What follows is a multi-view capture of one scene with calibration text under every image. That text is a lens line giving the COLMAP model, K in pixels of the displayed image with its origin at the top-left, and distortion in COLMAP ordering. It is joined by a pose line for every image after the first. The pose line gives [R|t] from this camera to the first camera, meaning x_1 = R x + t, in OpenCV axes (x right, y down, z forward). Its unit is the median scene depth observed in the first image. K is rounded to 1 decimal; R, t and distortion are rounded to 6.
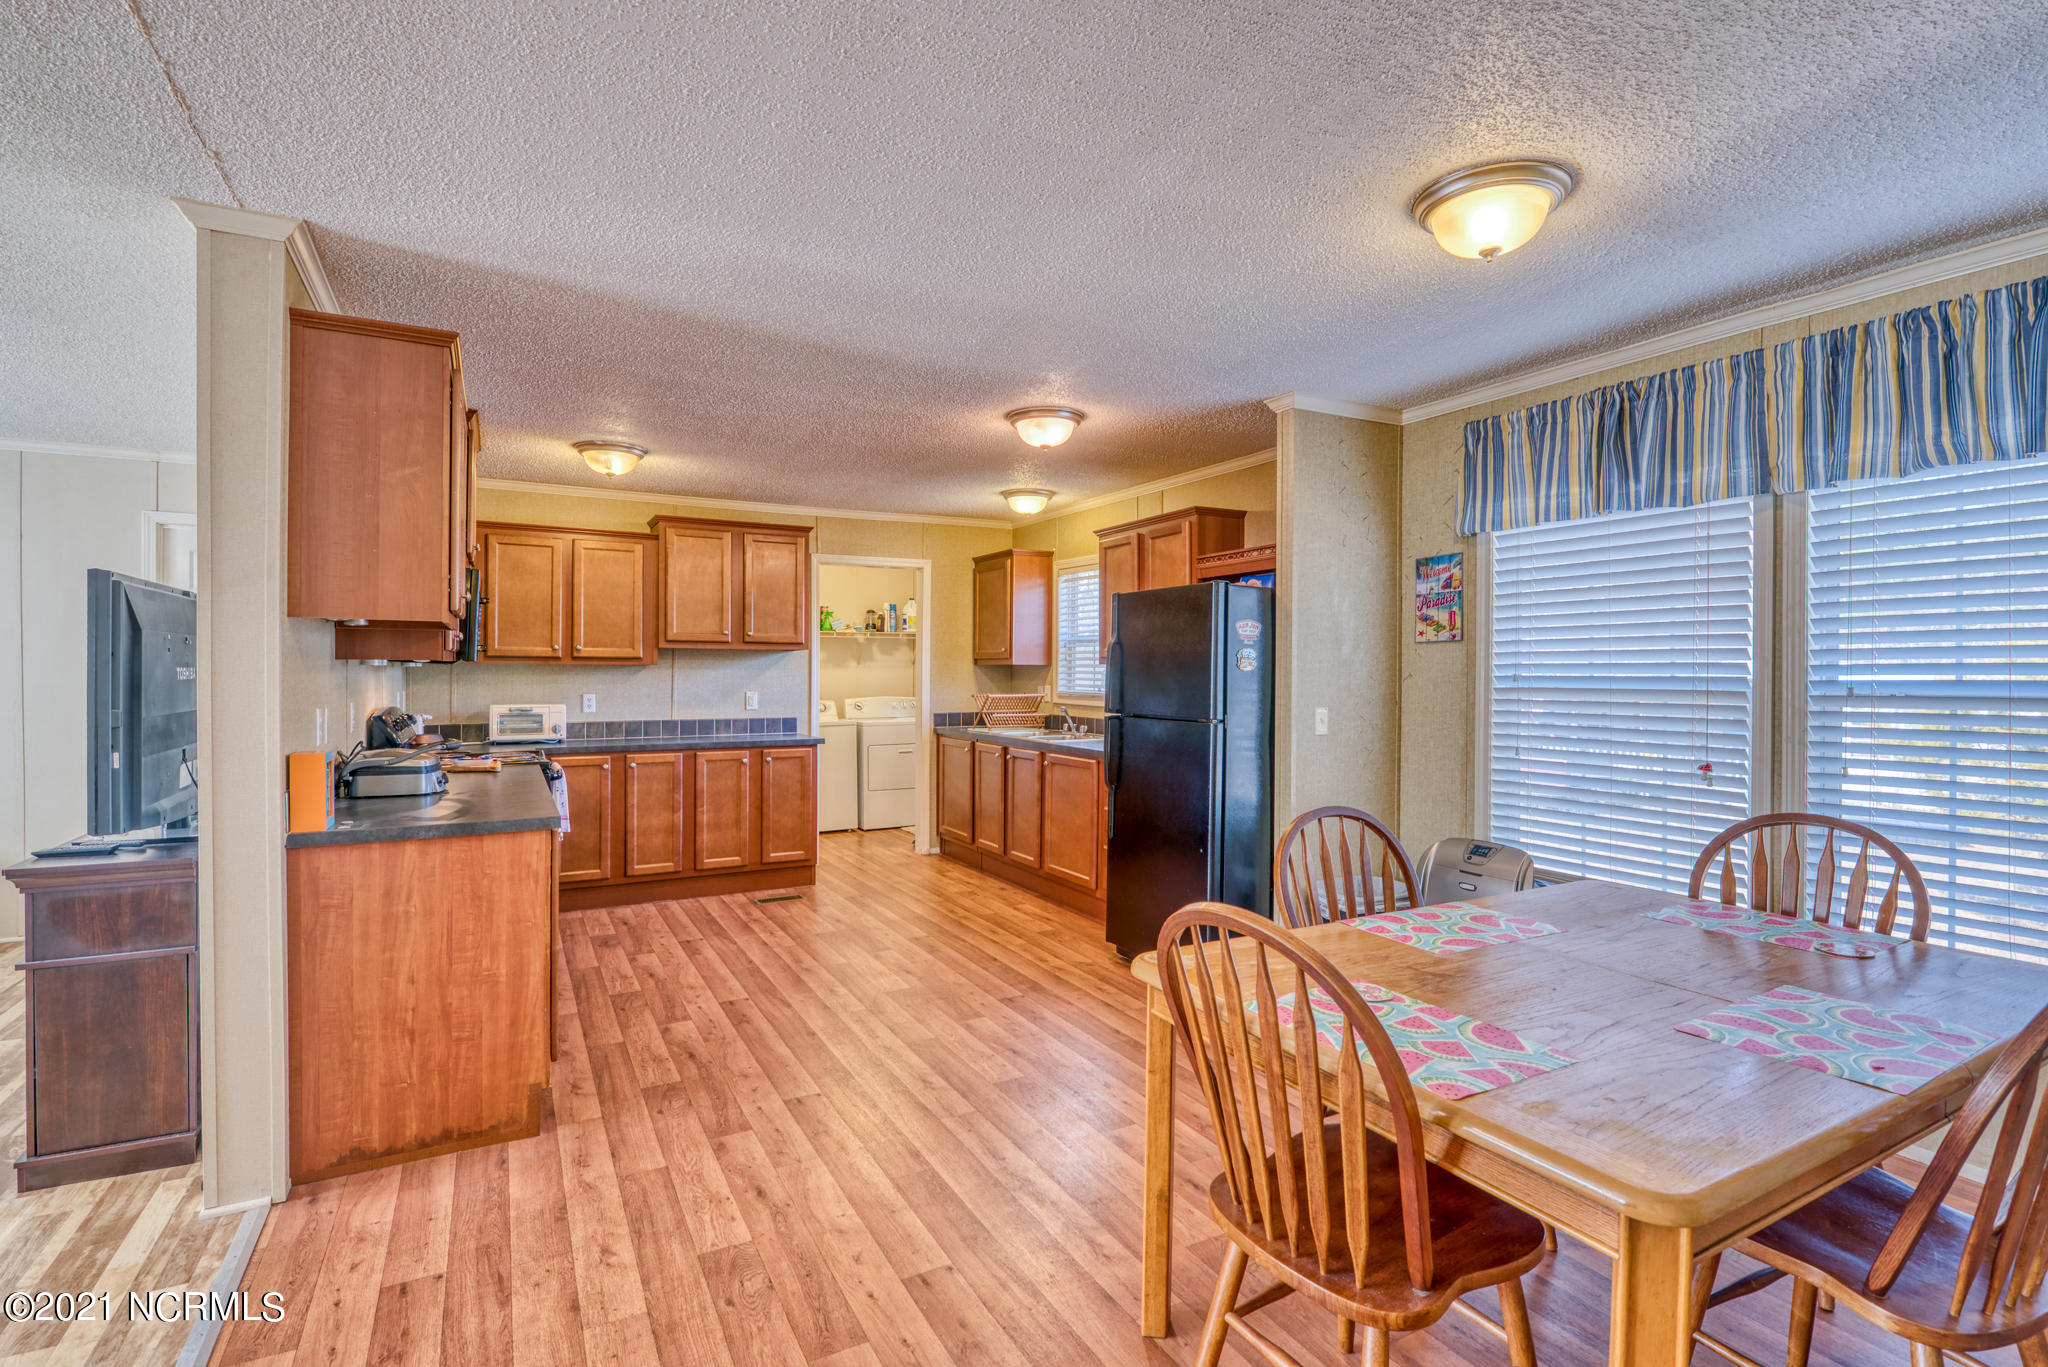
lens RADIAL K [[940.8, 0, 1029.4], [0, 940.8, 665.5], [0, 0, 1]] dist [0.001483, -0.012493]
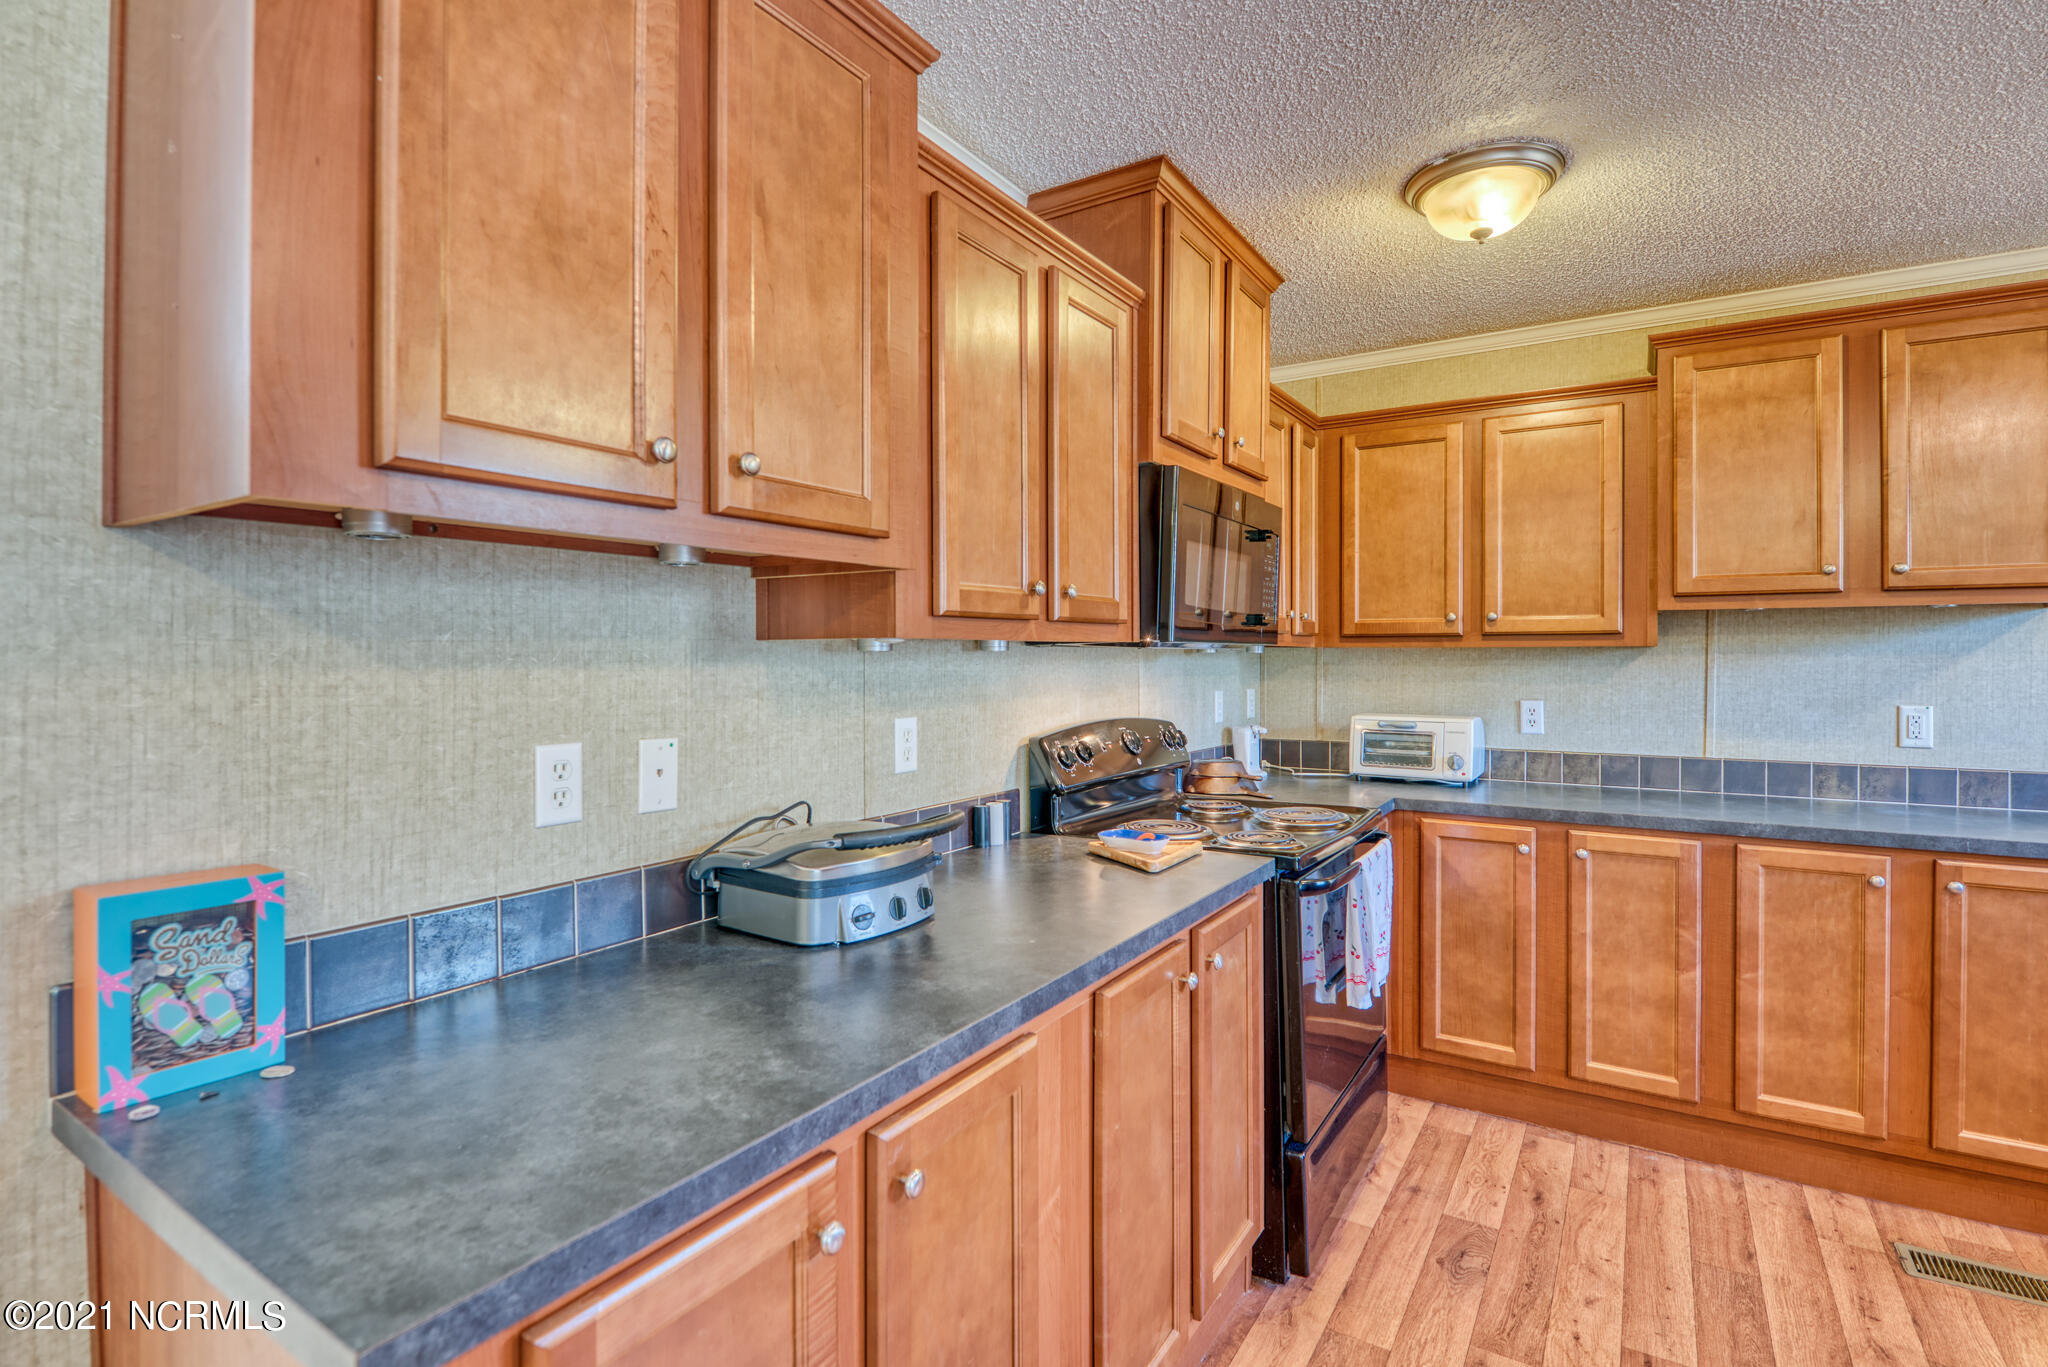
lens RADIAL K [[940.8, 0, 1029.4], [0, 940.8, 665.5], [0, 0, 1]] dist [0.001483, -0.012493]
pose [[0.468074, 0.002326, -0.883686, -0.125005], [0.007426, 0.999951, 0.006566, 0.004110], [0.883658, -0.009636, 0.468034, 0.511880]]
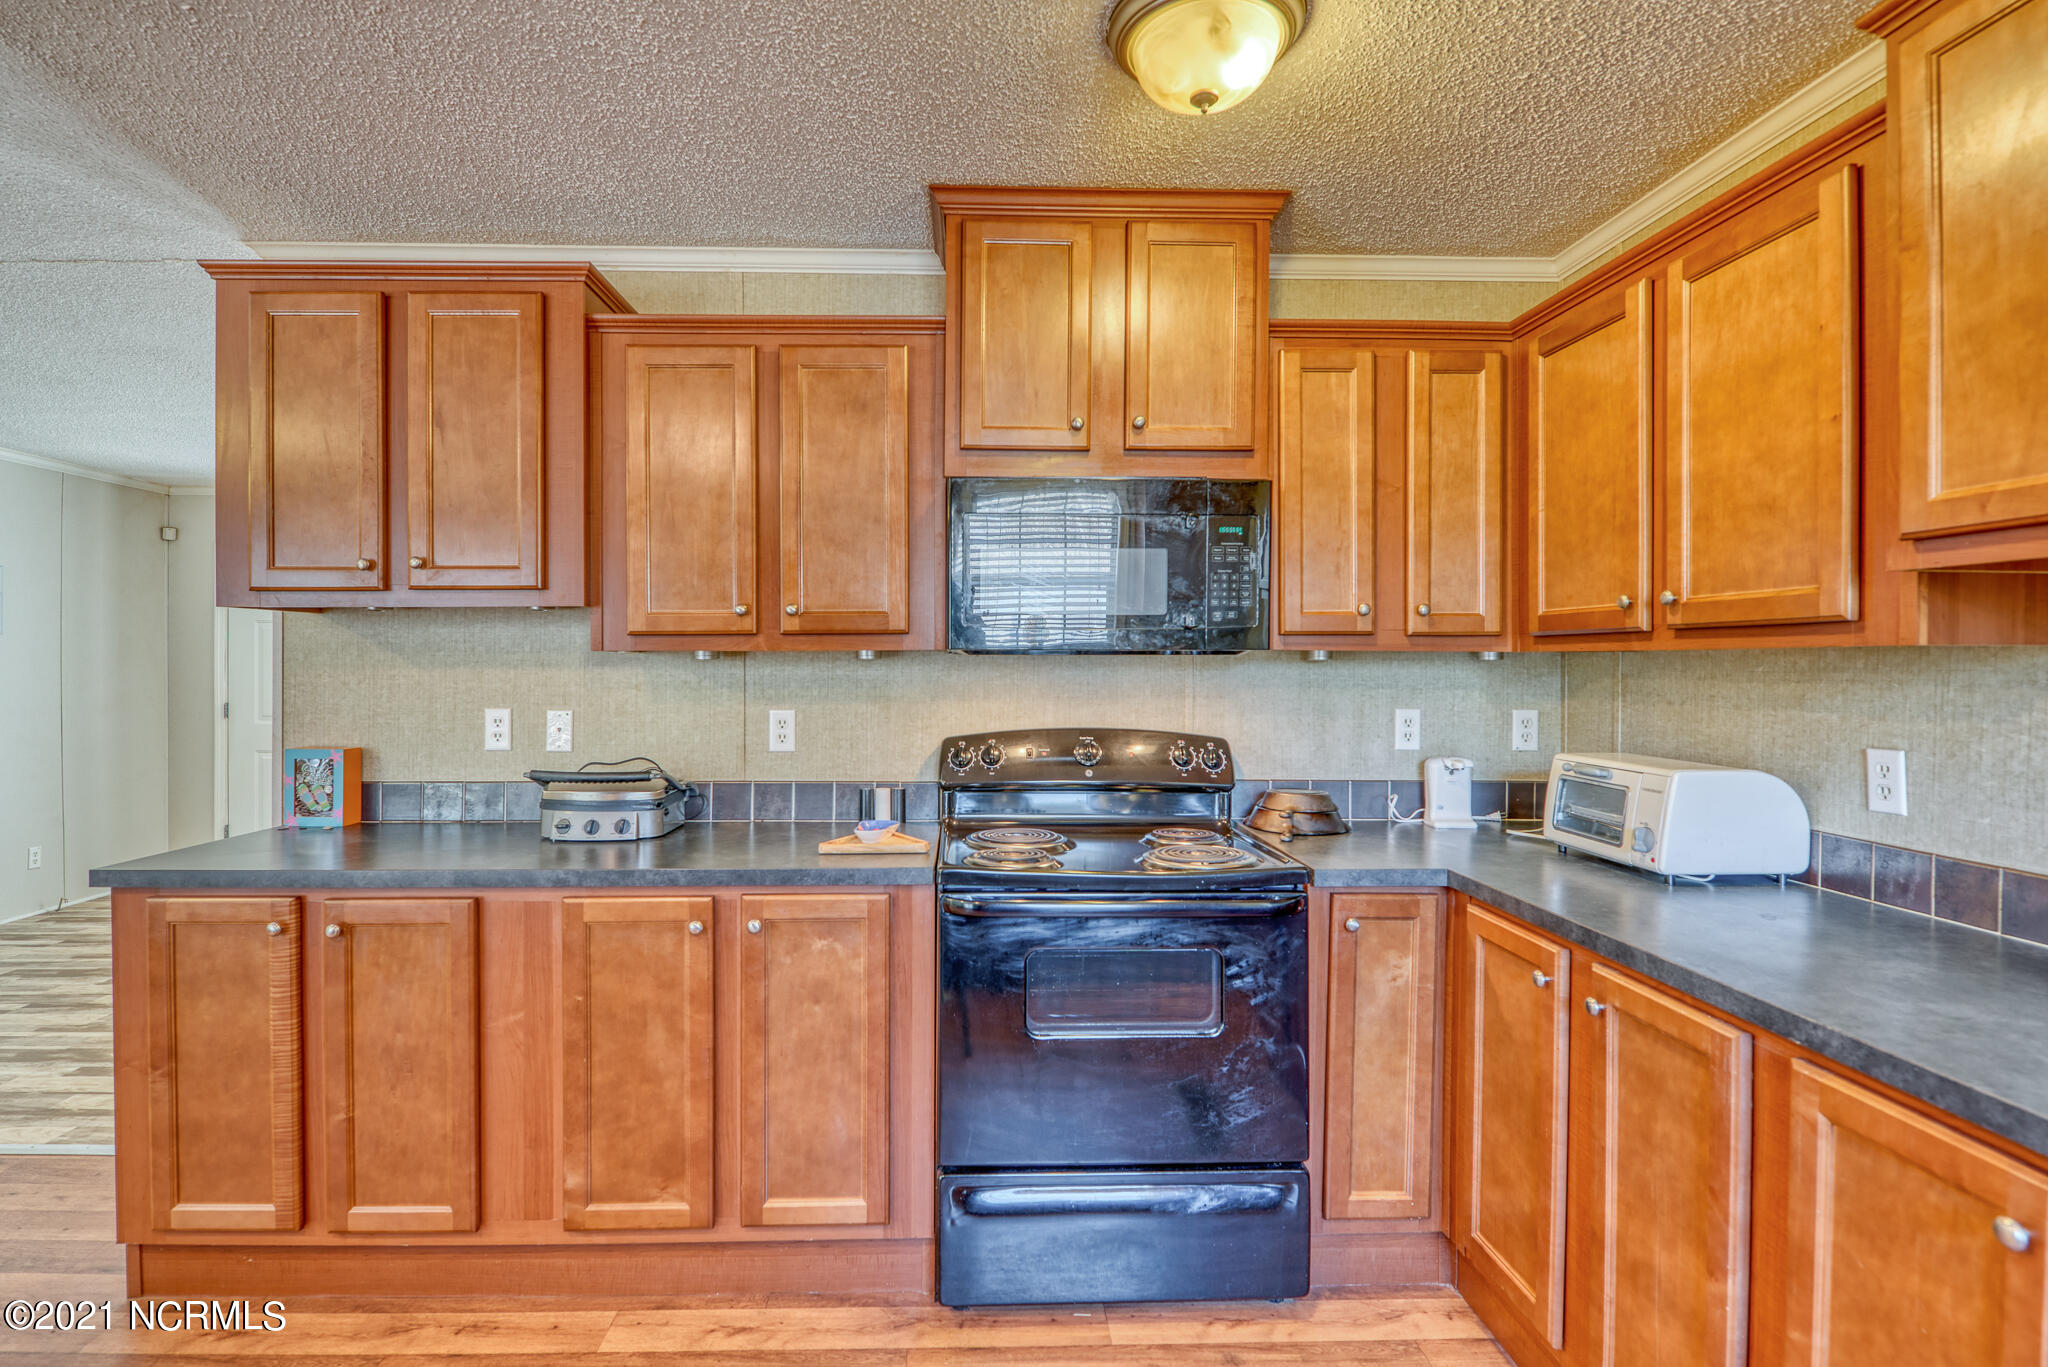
lens RADIAL K [[962.0, 0, 1025.1], [0, 962.0, 676.4], [0, 0, 1]] dist [0.004338, -0.013315]
pose [[-0.447125, 0.005660, -0.894454, -0.088759], [-0.000218, 0.999979, 0.006437, 0.006062], [0.894471, 0.003073, -0.447115, 0.953404]]
